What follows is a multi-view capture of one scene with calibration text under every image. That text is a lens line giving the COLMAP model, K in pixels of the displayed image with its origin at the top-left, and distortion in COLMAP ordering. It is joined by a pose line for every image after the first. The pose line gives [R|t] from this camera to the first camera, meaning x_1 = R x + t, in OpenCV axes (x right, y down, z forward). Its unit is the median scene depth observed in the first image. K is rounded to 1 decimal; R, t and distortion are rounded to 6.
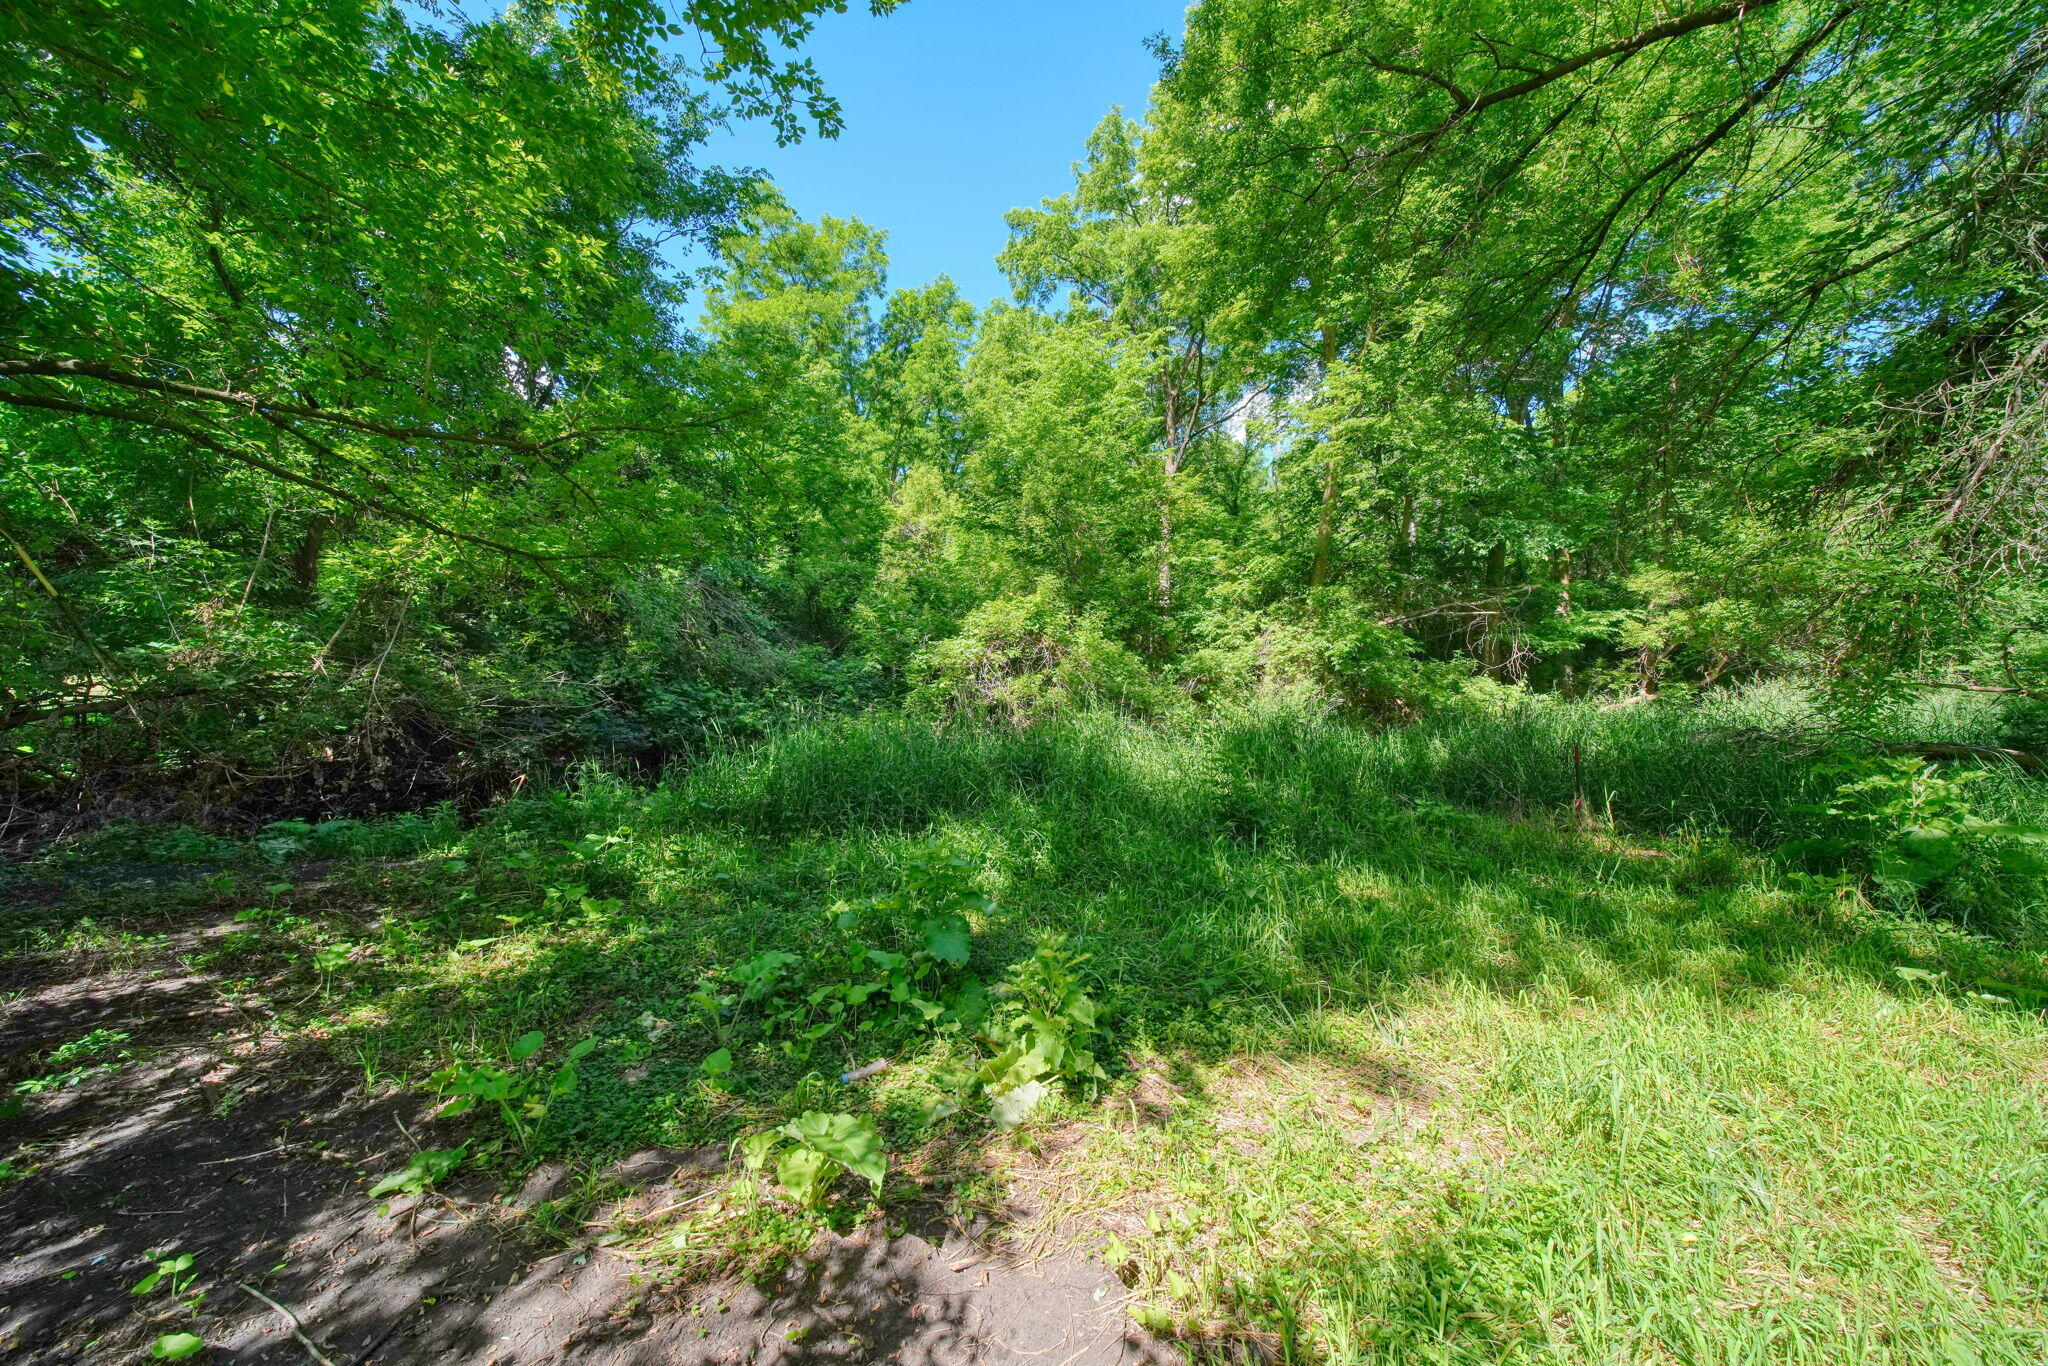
lens RADIAL K [[720.0, 0, 1019.9], [0, 720.0, 683.6], [0, 0, 1]] dist [-0.001500, -0.001347]
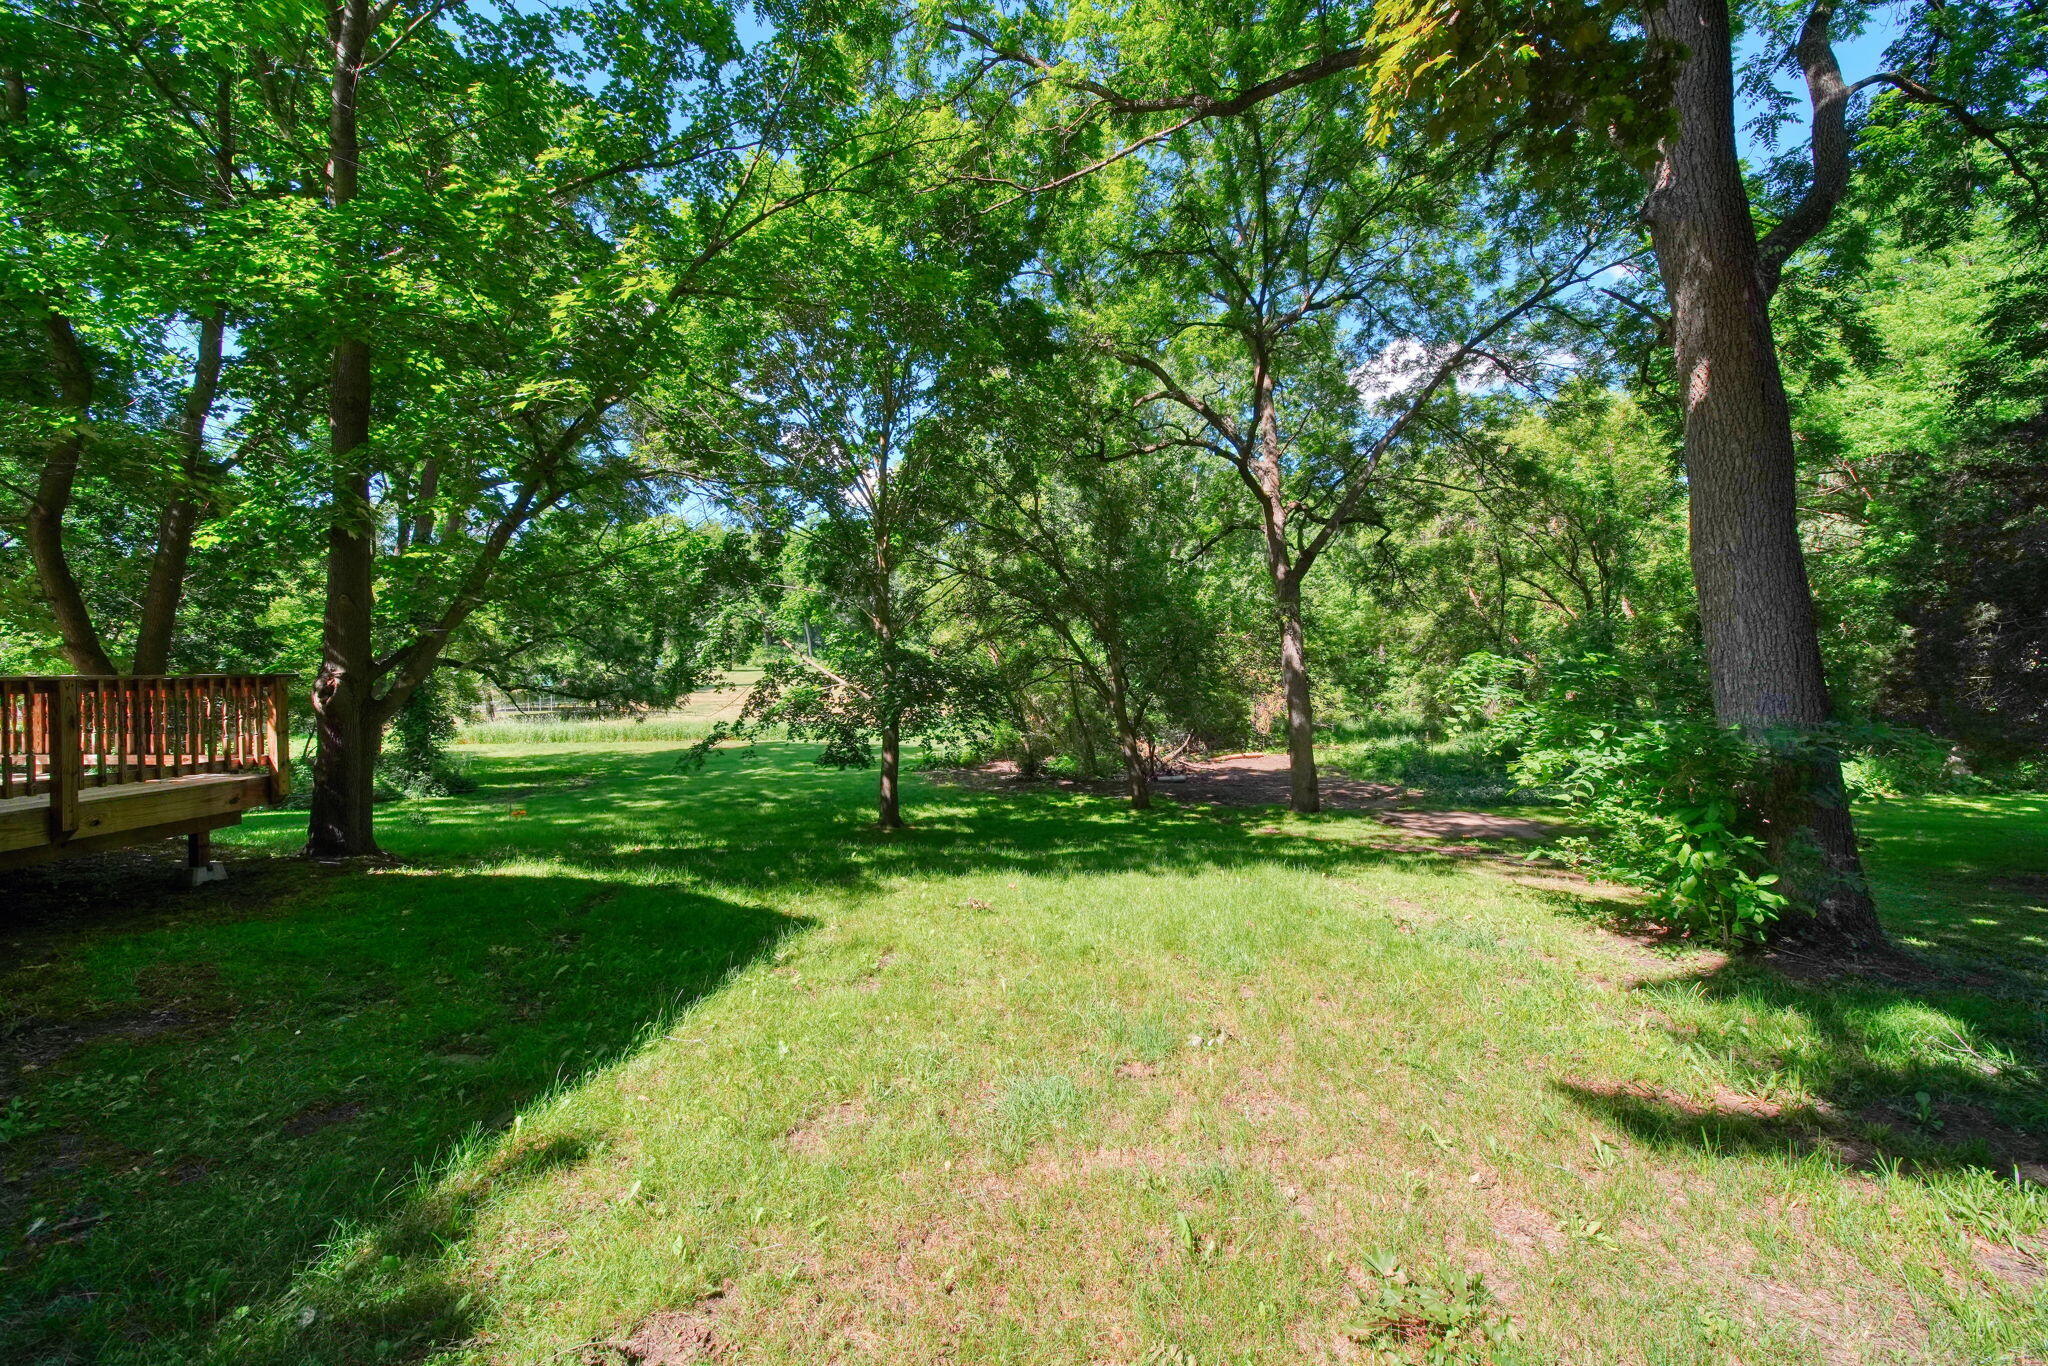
lens RADIAL K [[720.0, 0, 1032.3], [0, 720.0, 679.2], [0, 0, 1]] dist [-0.001500, -0.001347]
pose [[0.947022, 0.001634, -0.321165, -0.161530], [0.003623, 0.999869, 0.015771, -0.153879], [0.321148, -0.016099, 0.946892, -2.190903]]
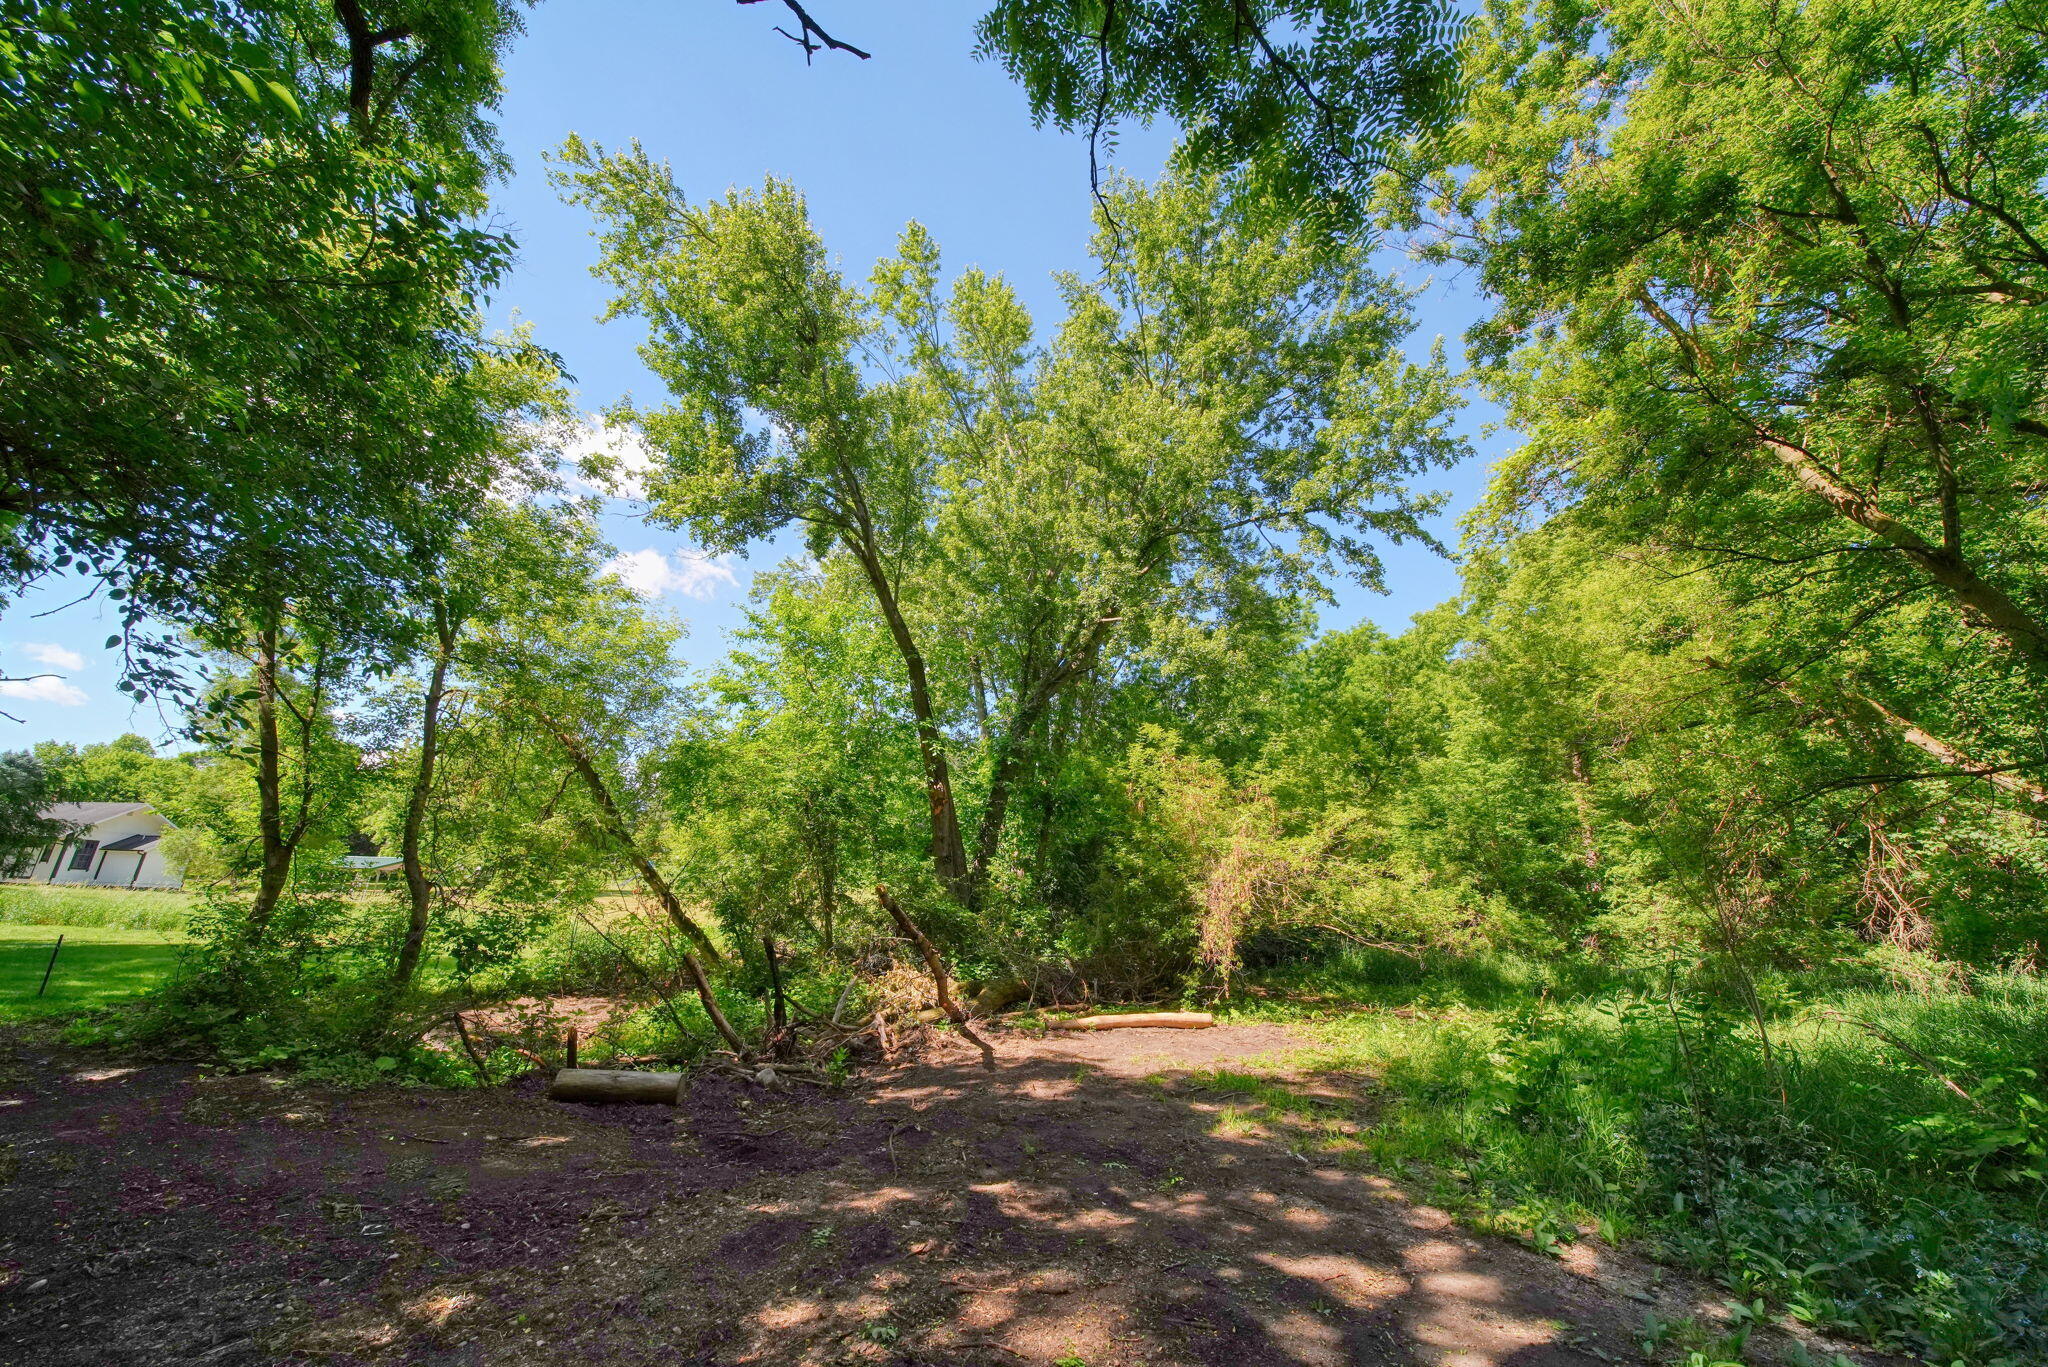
lens RADIAL K [[720.0, 0, 1015.6], [0, 720.0, 681.0], [0, 0, 1]] dist [-0.001500, -0.001347]
pose [[0.849048, -0.132220, -0.511503, 0.049475], [-0.032967, 0.953031, -0.301074, -0.020441], [0.527286, 0.272489, 0.804810, -0.951763]]
